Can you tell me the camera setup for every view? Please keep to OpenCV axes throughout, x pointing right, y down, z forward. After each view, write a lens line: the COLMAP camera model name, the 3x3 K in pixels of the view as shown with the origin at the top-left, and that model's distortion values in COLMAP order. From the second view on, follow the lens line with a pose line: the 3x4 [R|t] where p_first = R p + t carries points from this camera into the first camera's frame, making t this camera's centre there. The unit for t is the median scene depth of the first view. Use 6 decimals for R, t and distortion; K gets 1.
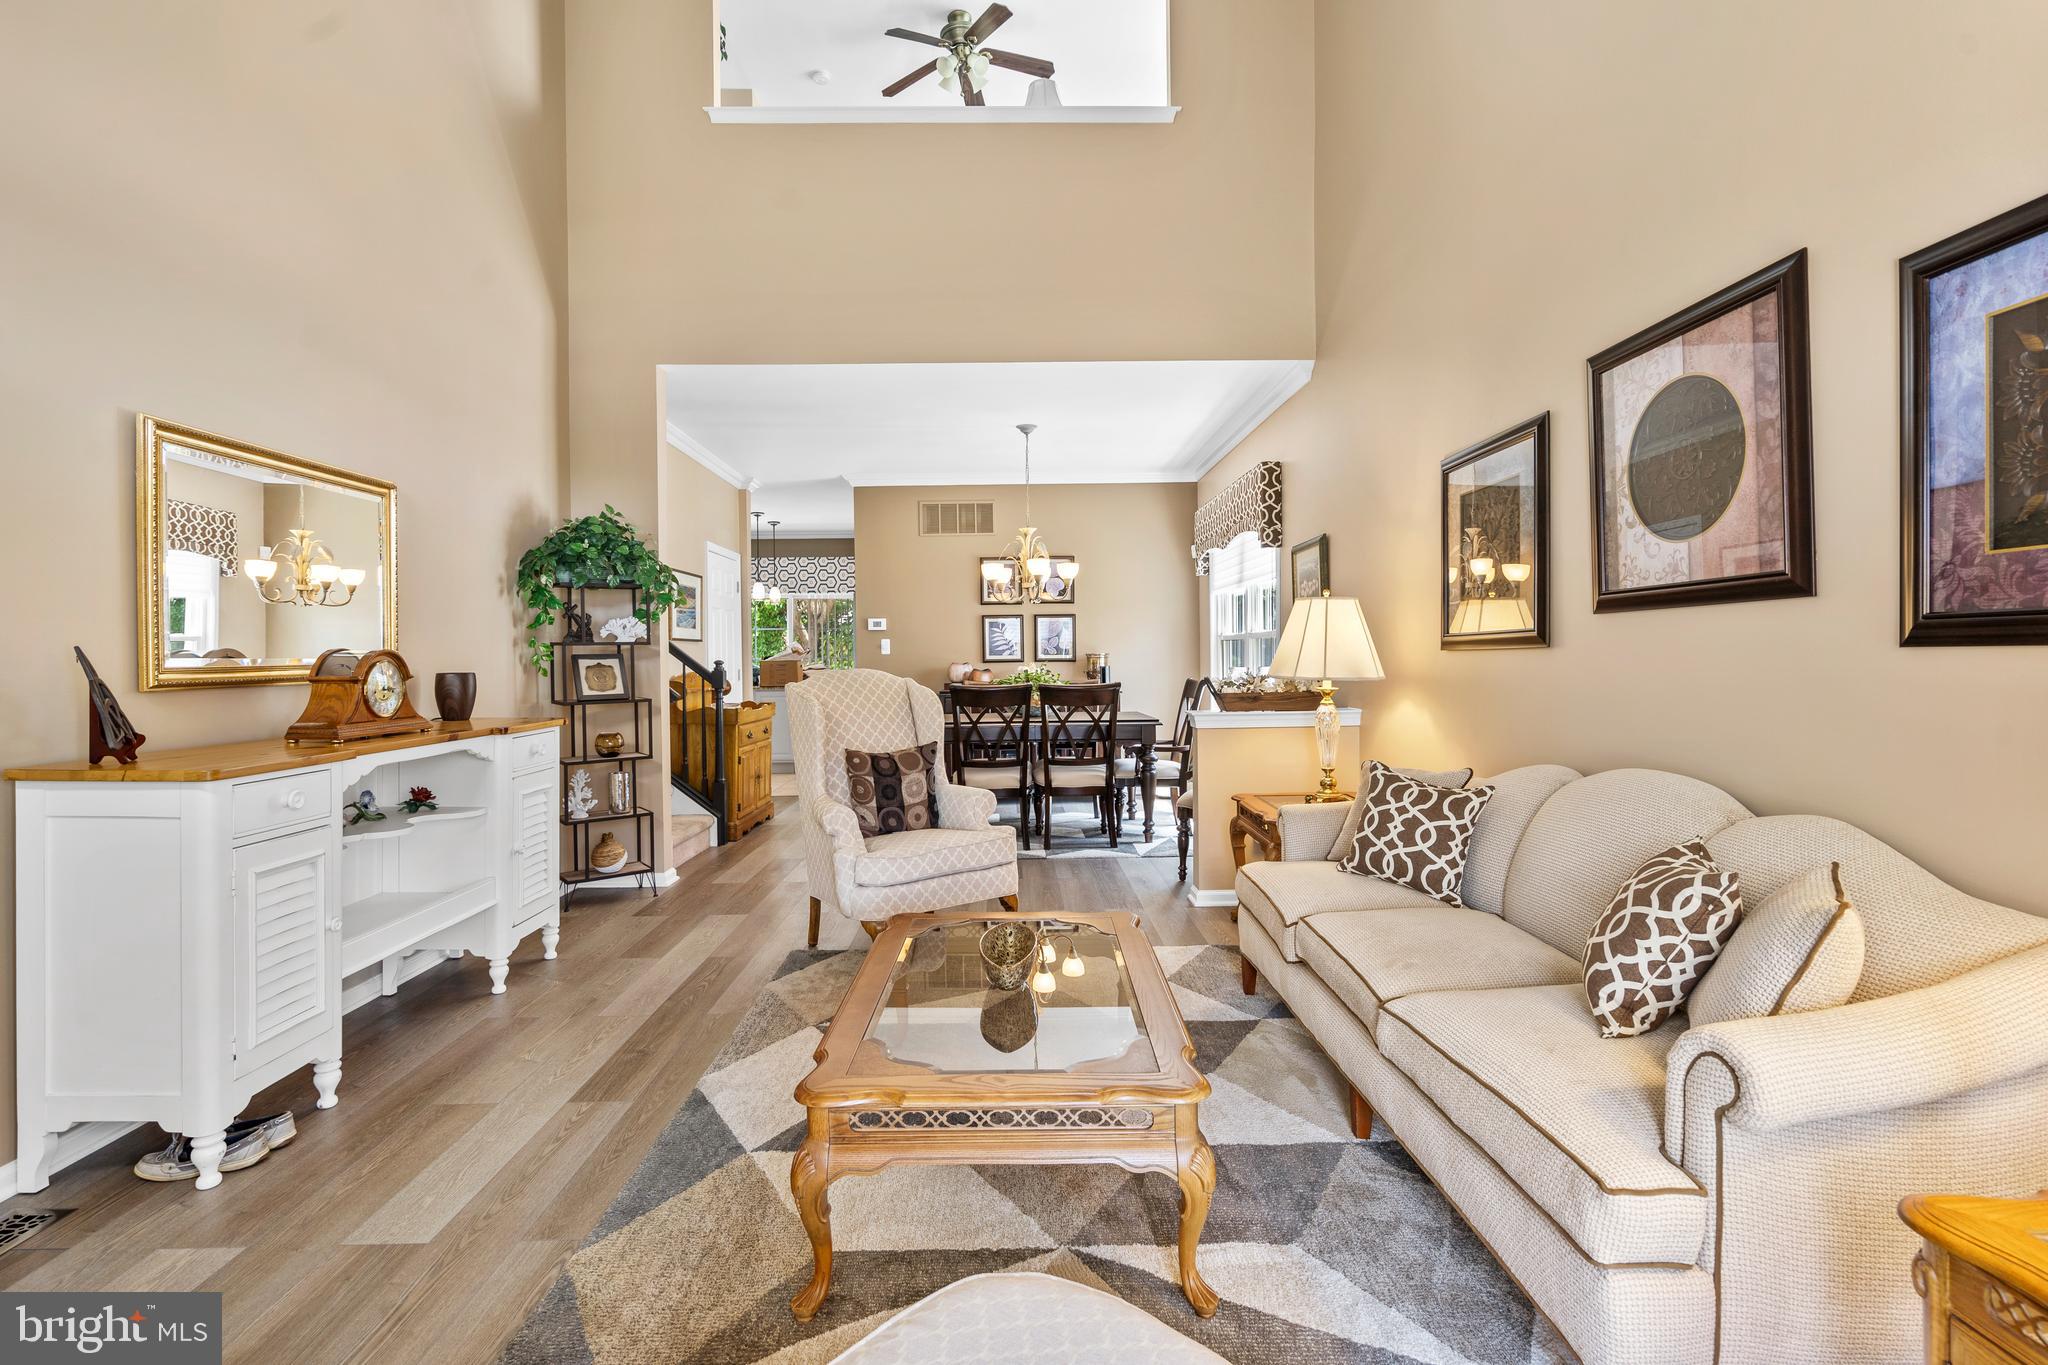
lens RADIAL K [[929.6, 0, 1024.0], [0, 929.6, 682.5], [0, 0, 1]] dist [-0.004706, 0.000832]
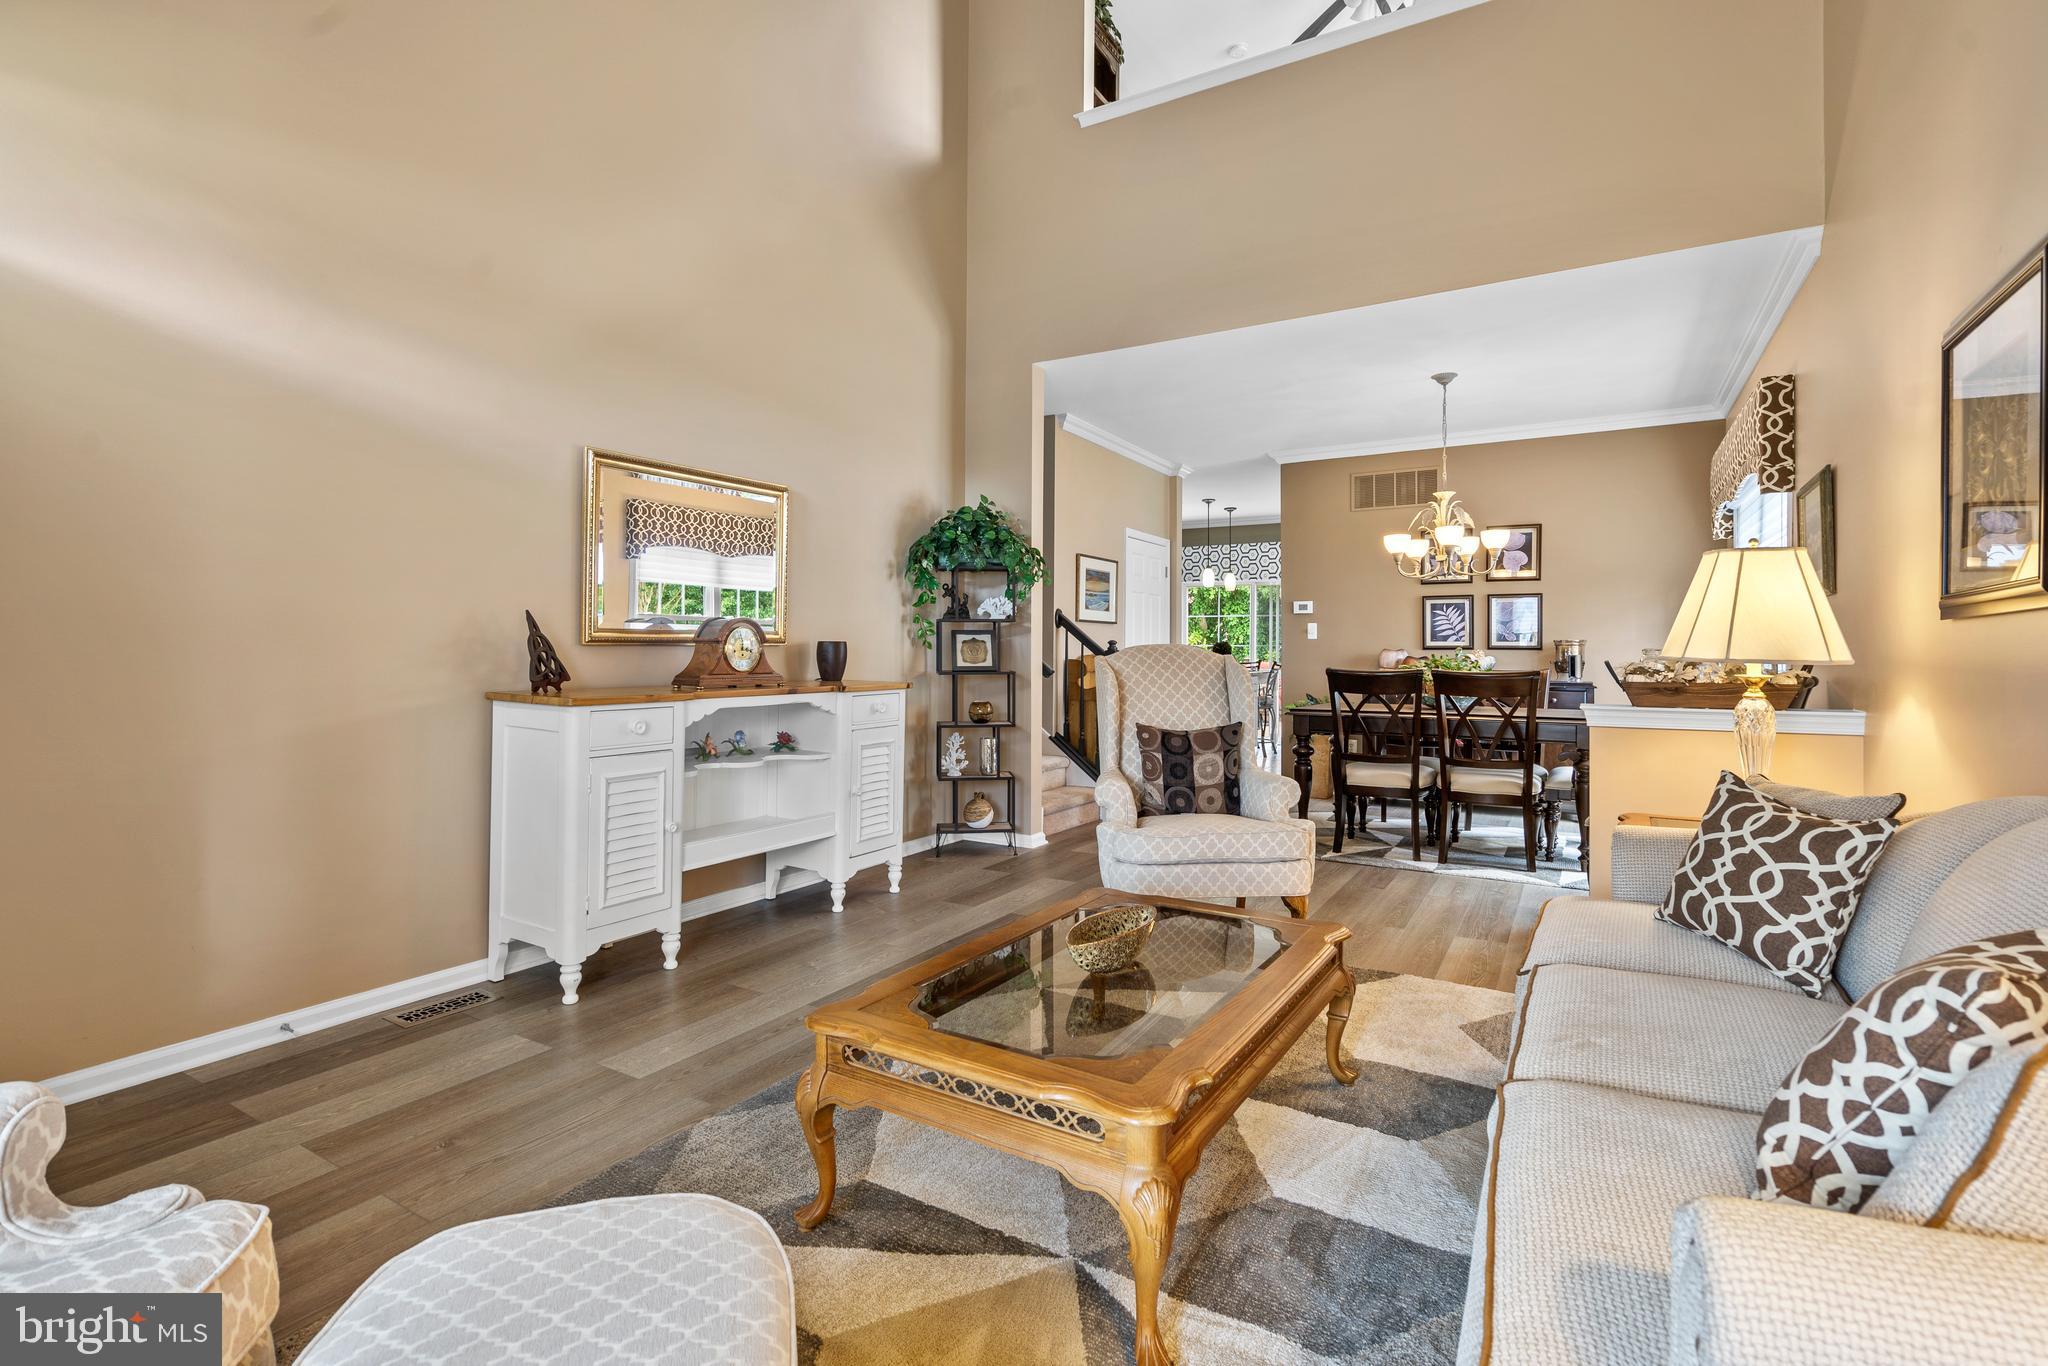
lens RADIAL K [[939.8, 0, 1025.1], [0, 939.8, 662.5], [0, 0, 1]] dist [-0.003690, 0.000695]
pose [[0.852341, 0.021099, -0.522561, 0.230560], [-0.028668, 0.999568, -0.006402, 0.017122], [0.522200, 0.020437, 0.852578, 0.090288]]
